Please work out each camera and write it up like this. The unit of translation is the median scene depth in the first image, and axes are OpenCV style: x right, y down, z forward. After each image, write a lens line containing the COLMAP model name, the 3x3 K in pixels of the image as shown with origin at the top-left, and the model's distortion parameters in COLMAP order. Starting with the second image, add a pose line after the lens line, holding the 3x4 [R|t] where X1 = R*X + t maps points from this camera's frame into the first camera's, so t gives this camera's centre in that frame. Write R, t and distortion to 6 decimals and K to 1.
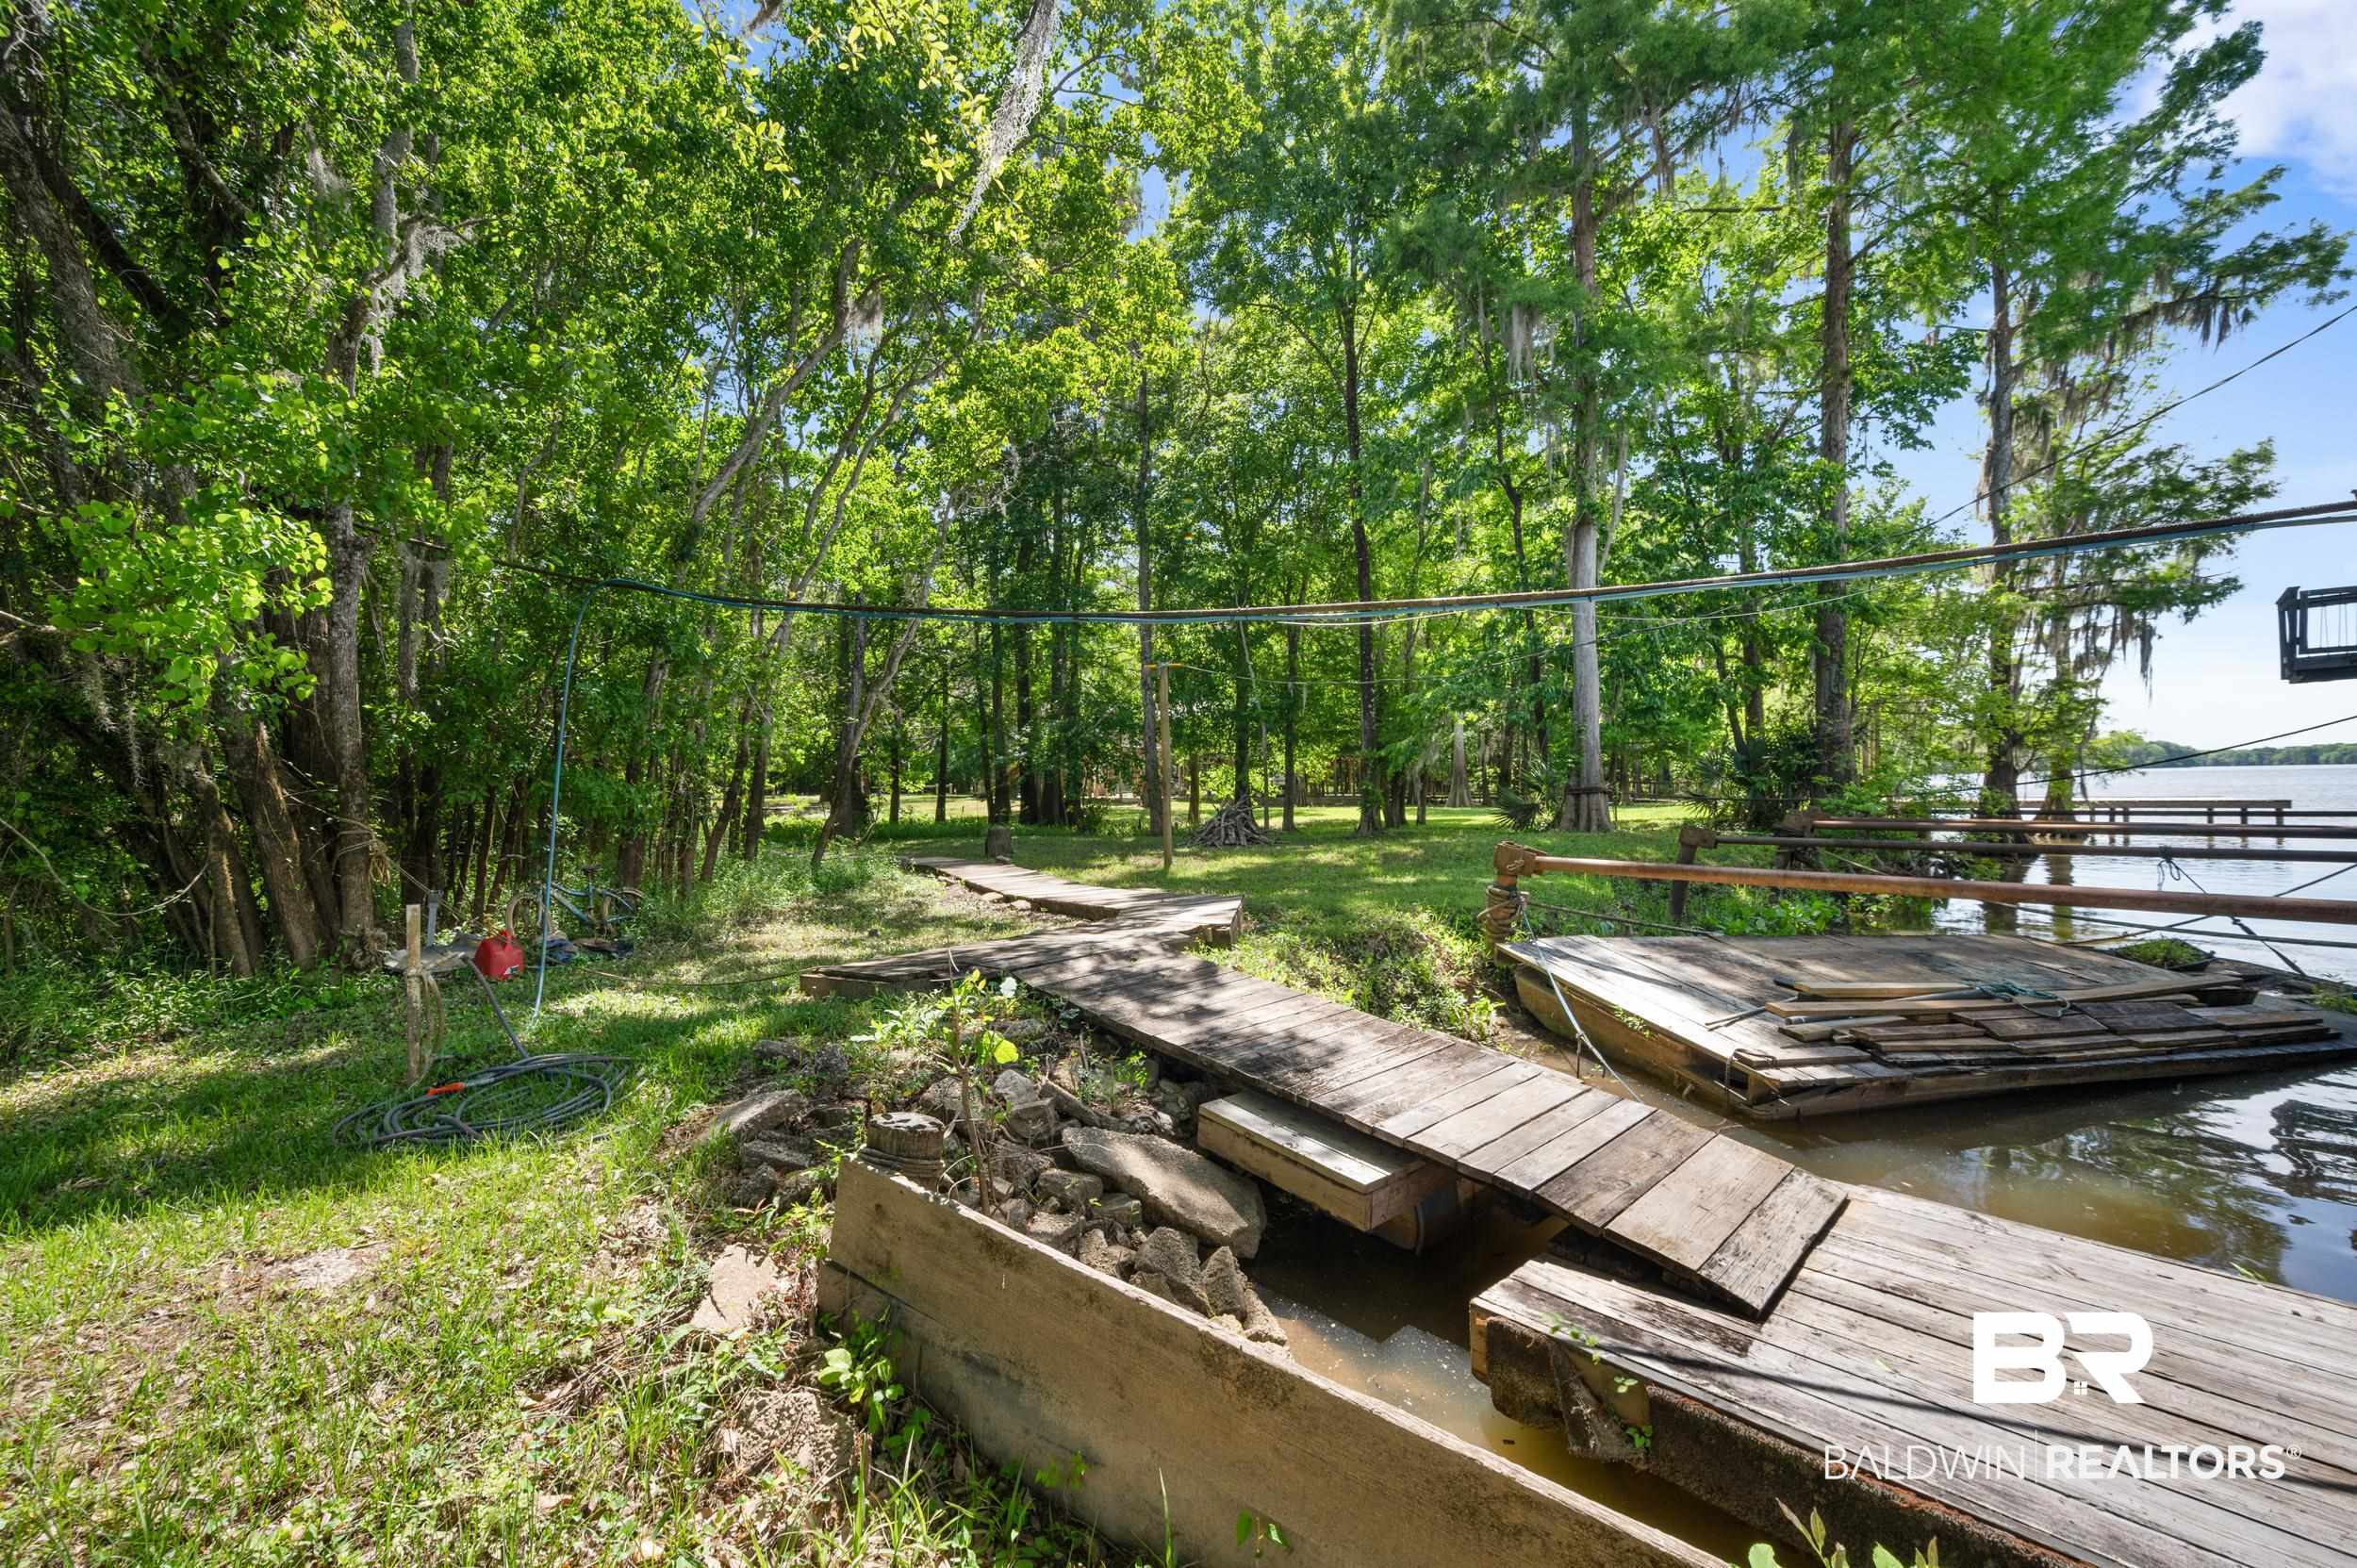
lens RADIAL K [[939.5, 0, 1180.4], [0, 939.5, 780.5], [0, 0, 1]] dist [-0.002058, 0.000270]
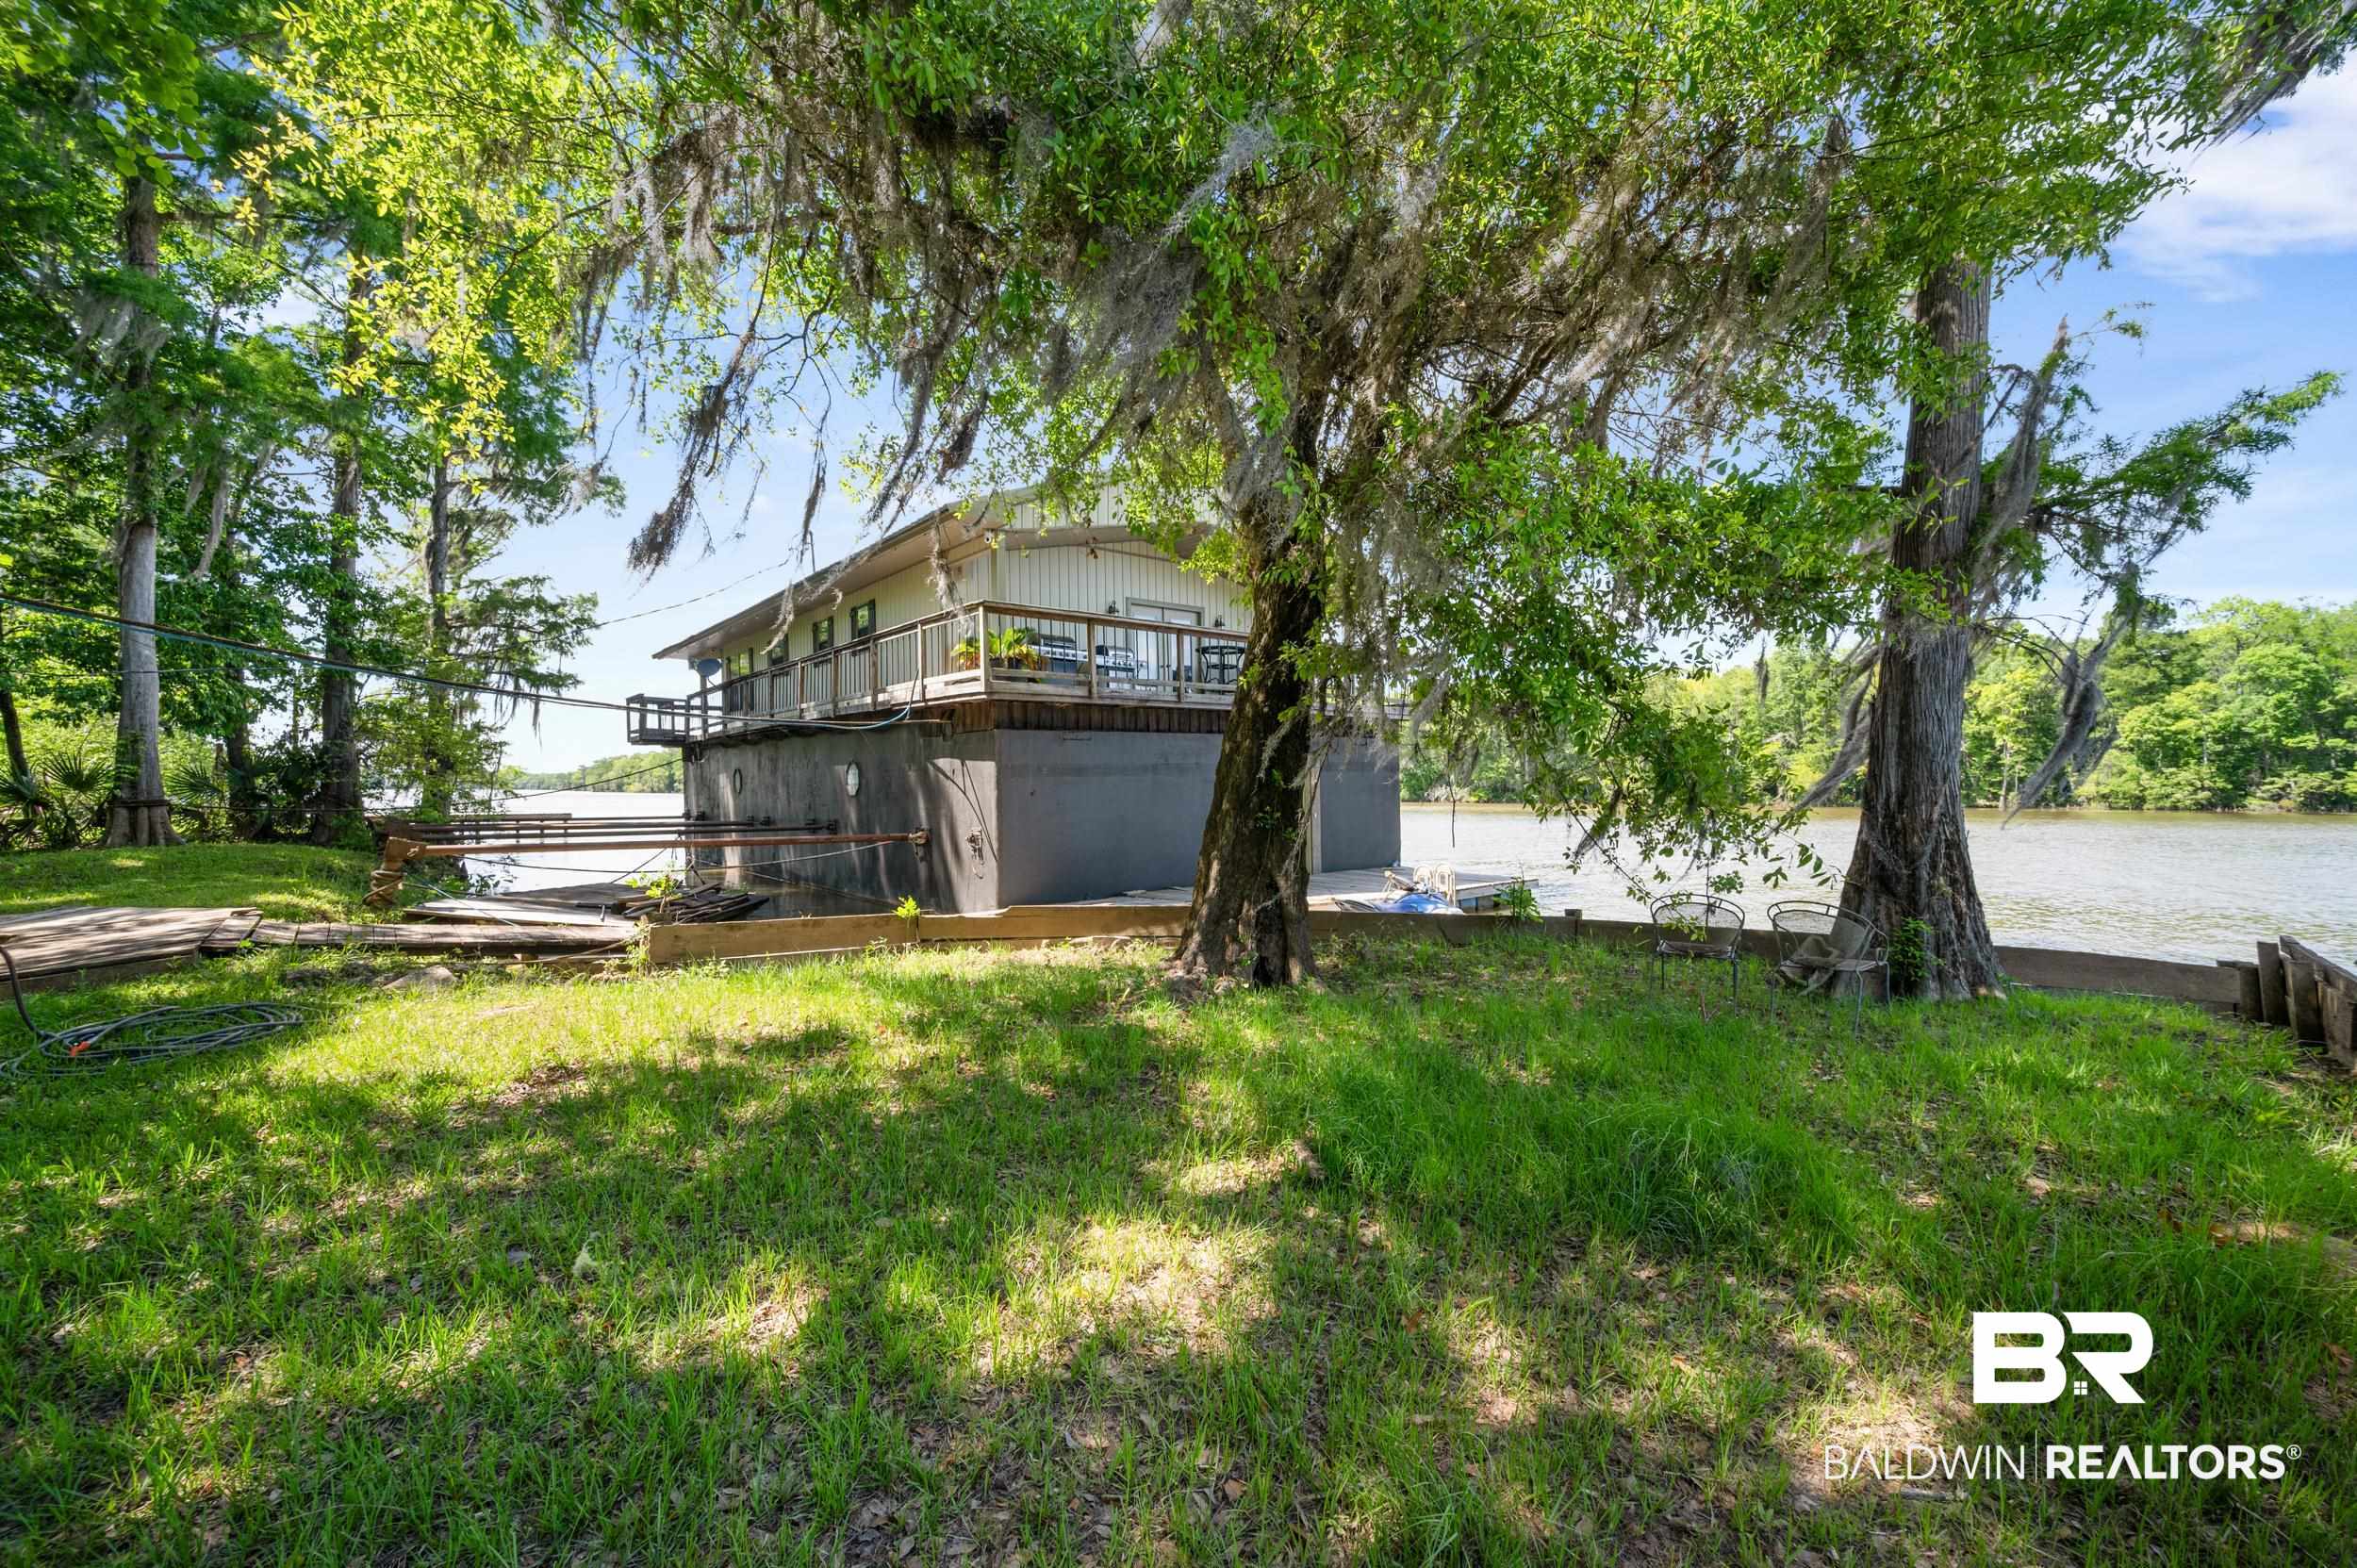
lens RADIAL K [[939.5, 0, 1174.3], [0, 939.5, 796.5], [0, 0, 1]] dist [-0.002058, 0.000270]
pose [[0.051370, 0.012087, 0.998607, -0.379921], [-0.014256, 0.999834, -0.011369, -0.003121], [-0.998578, -0.013652, 0.051534, -0.087107]]
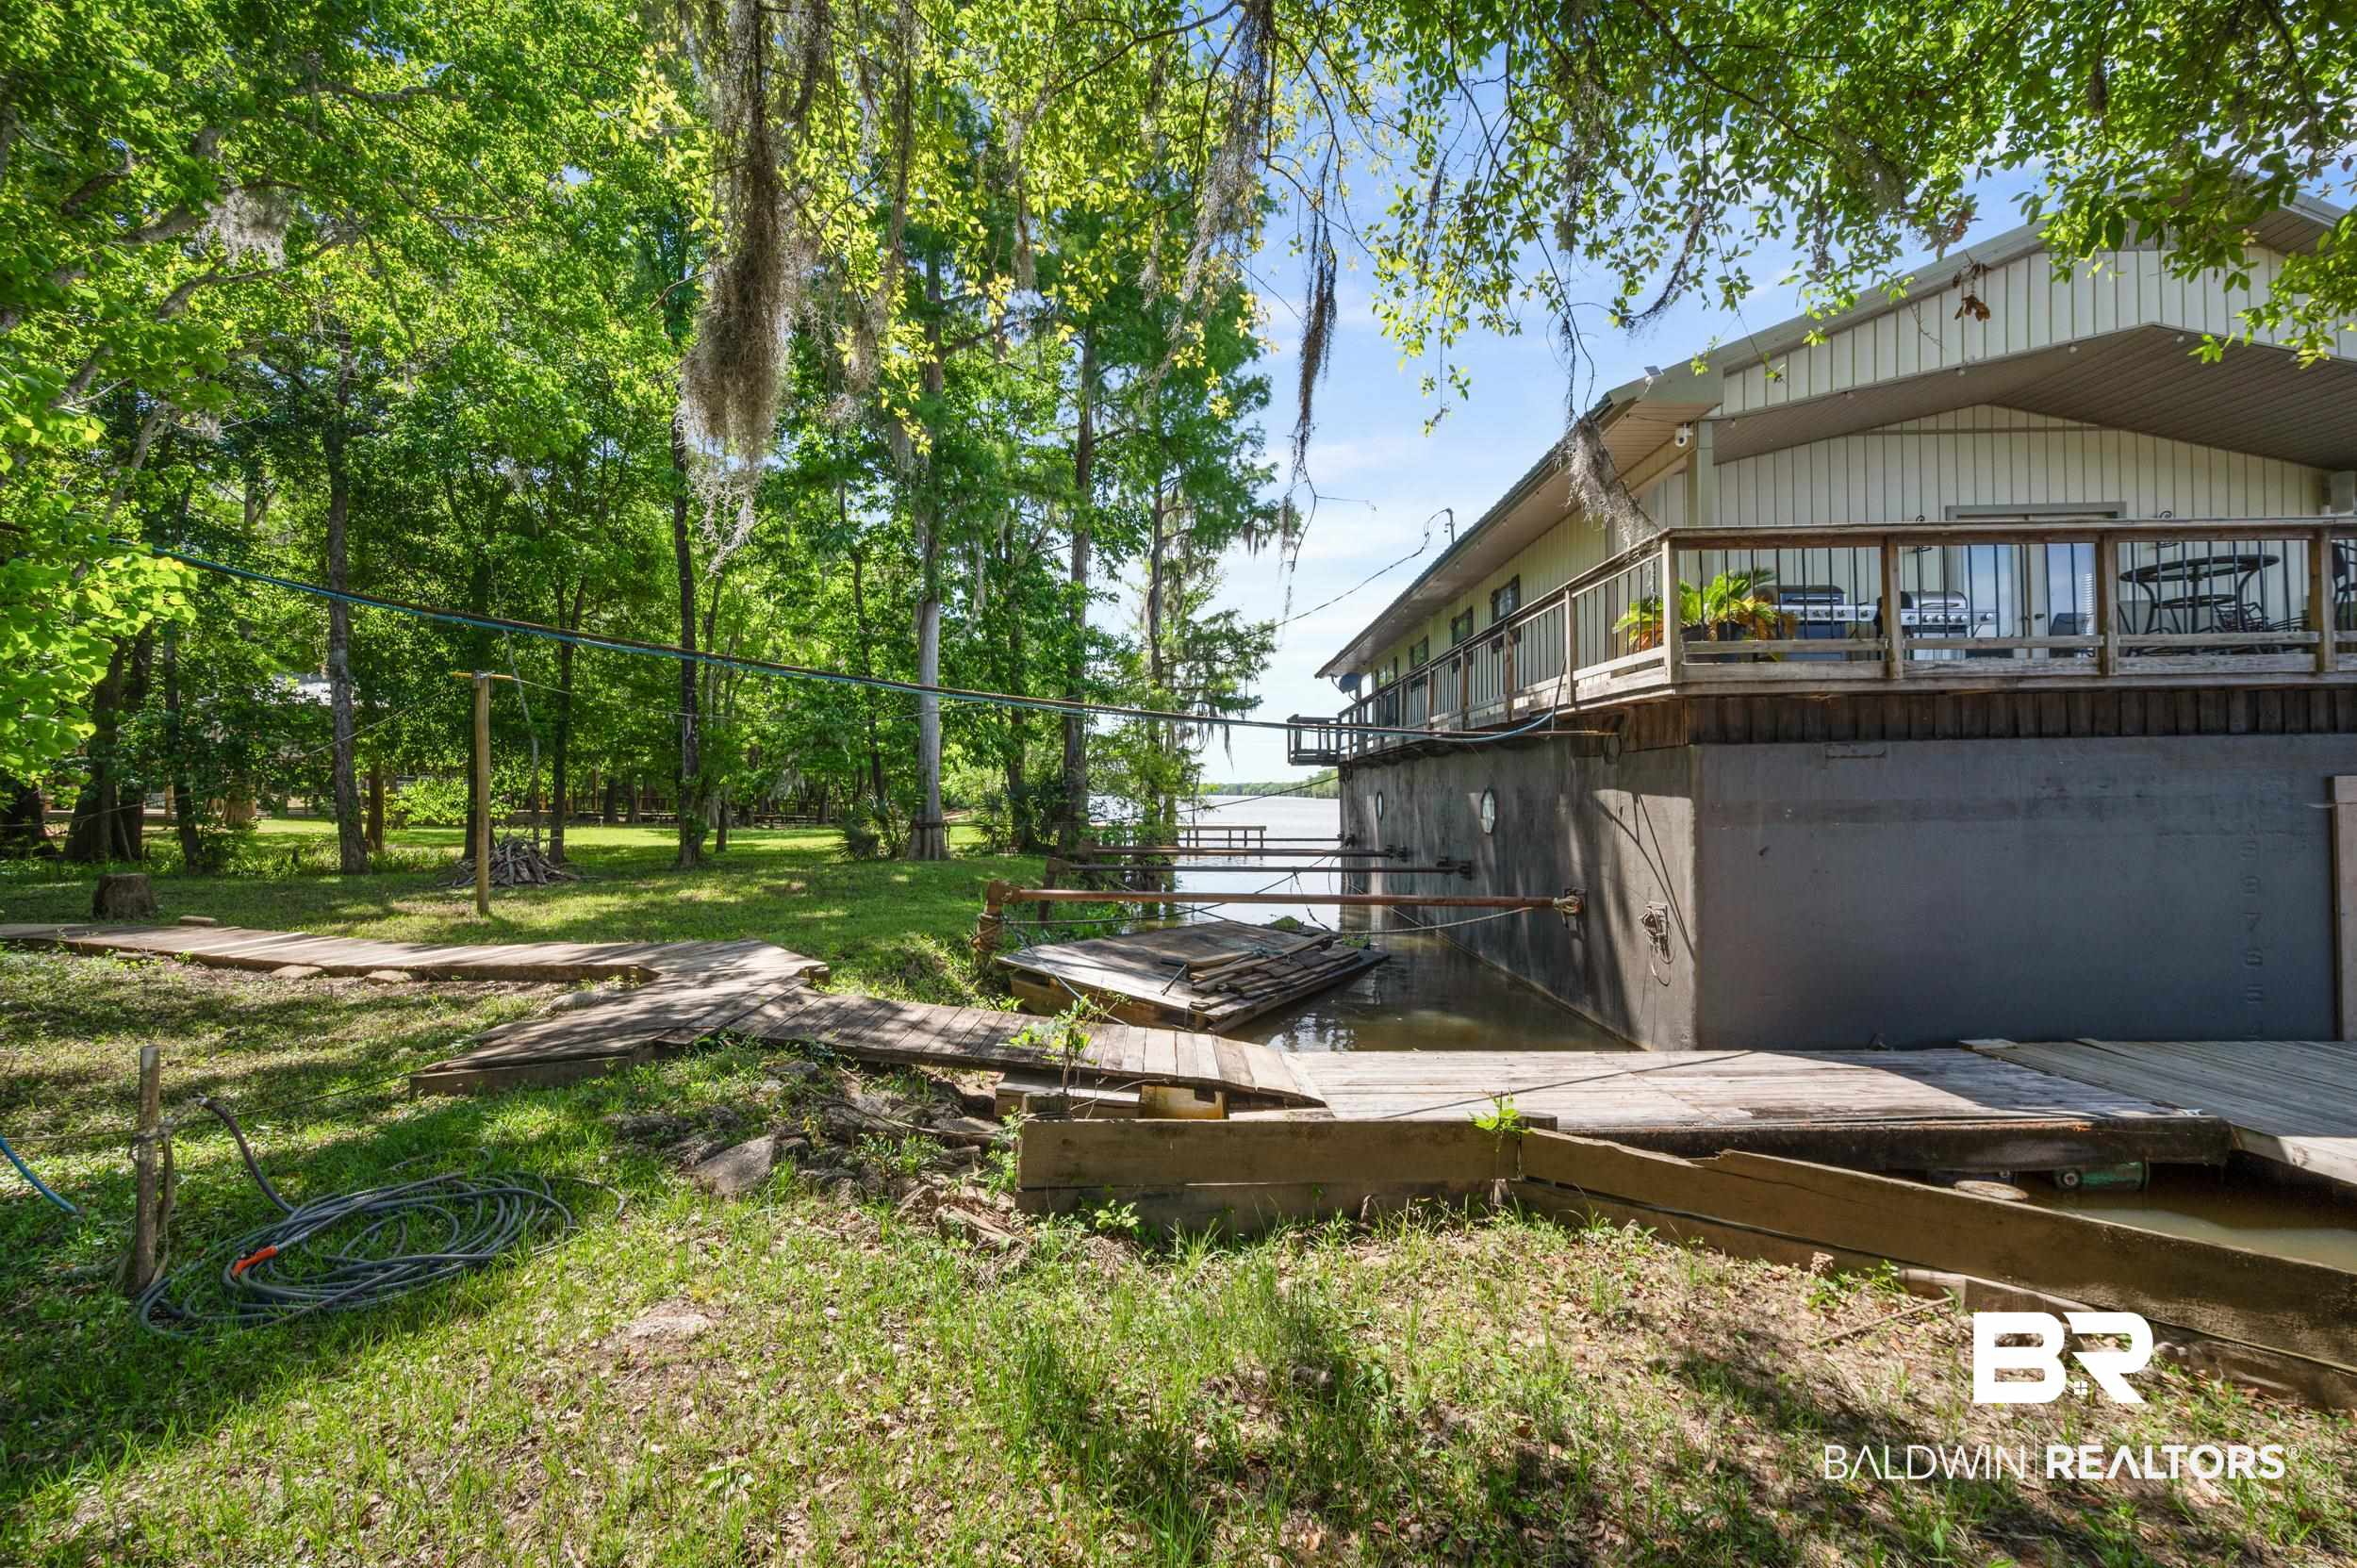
lens RADIAL K [[939.5, 0, 1177.8], [0, 939.5, 800.0], [0, 0, 1]] dist [-0.002058, 0.000270]
pose [[0.681169, 0.014835, 0.731976, -0.196401], [-0.021329, 0.999772, -0.000414, -0.024447], [-0.731816, -0.015330, 0.681330, -0.045316]]
